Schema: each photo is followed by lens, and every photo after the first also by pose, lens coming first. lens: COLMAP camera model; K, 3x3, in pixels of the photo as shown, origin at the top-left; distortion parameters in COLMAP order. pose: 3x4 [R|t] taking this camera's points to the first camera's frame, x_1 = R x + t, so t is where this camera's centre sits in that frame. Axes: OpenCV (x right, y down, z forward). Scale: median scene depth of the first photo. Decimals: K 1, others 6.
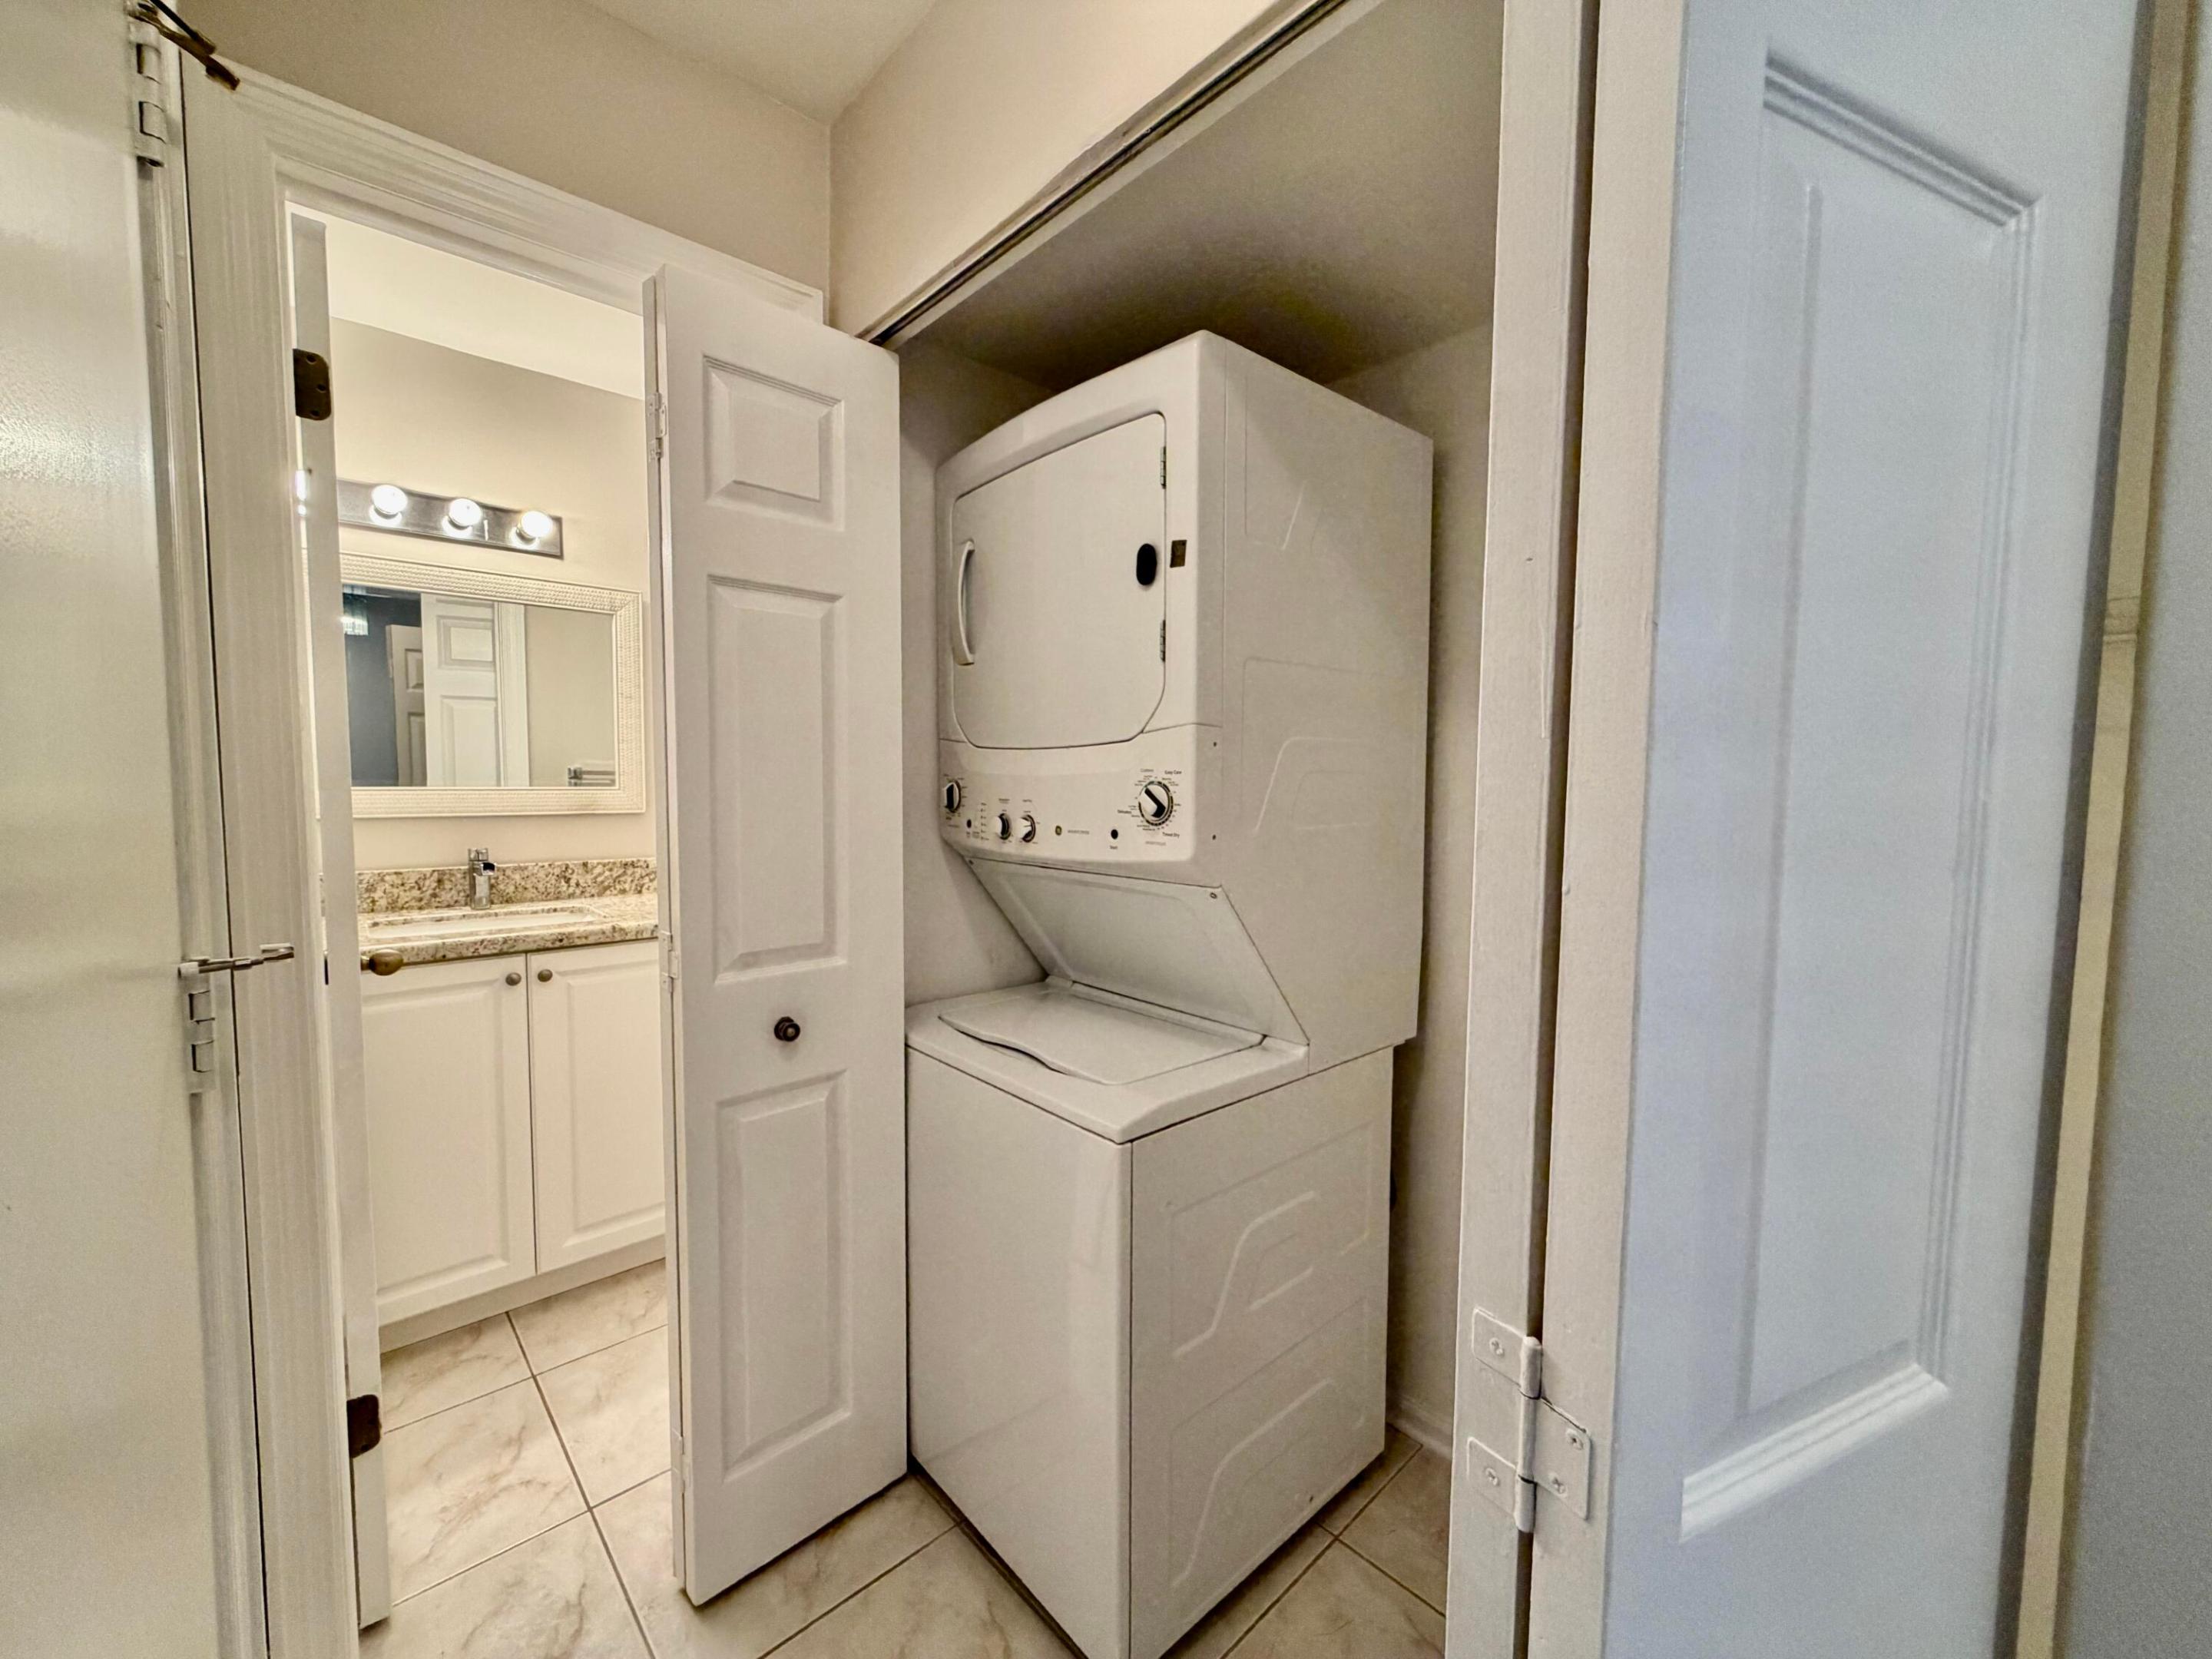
lens RADIAL K [[907.7, 0, 1095.9], [0, 907.7, 823.4], [0, 0, 1]] dist [0.005847, 0.000014]
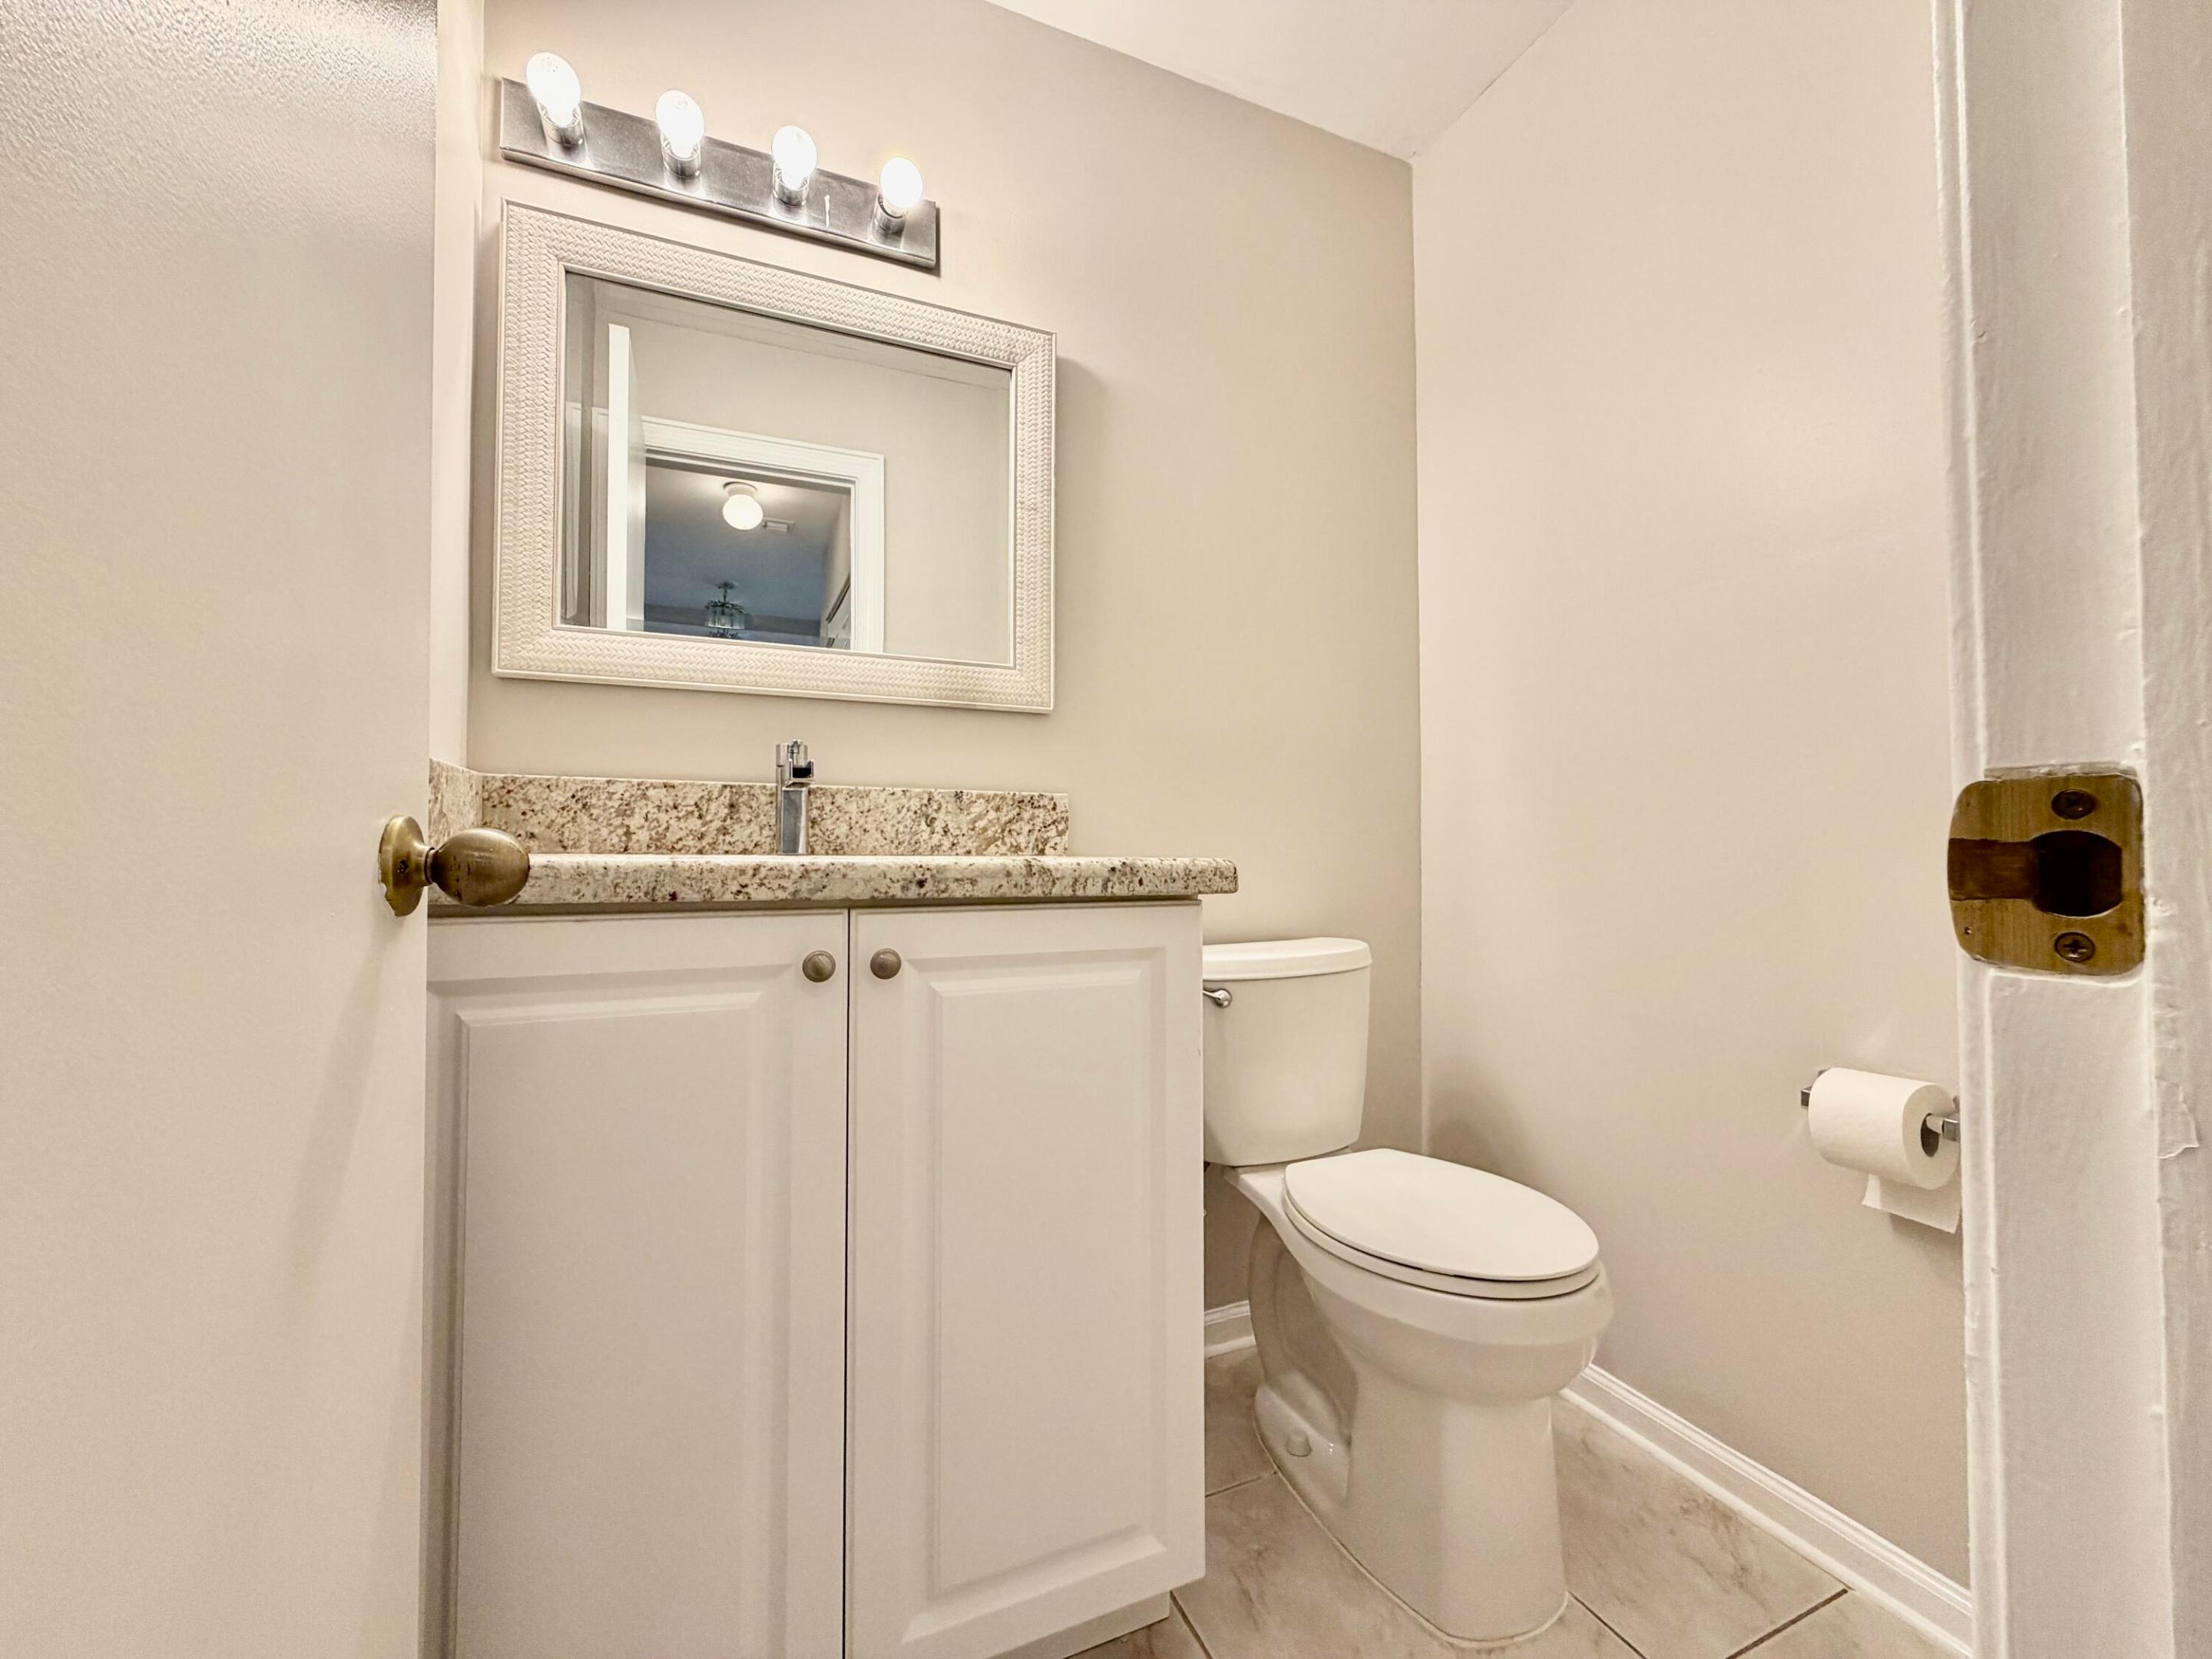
lens RADIAL K [[907.7, 0, 1095.9], [0, 907.7, 823.4], [0, 0, 1]] dist [0.005847, 0.000014]
pose [[0.944136, -0.014059, -0.329256, -0.327328], [-0.012901, 0.996747, -0.079553, 0.117508], [0.329303, 0.079357, 0.940884, 0.552286]]
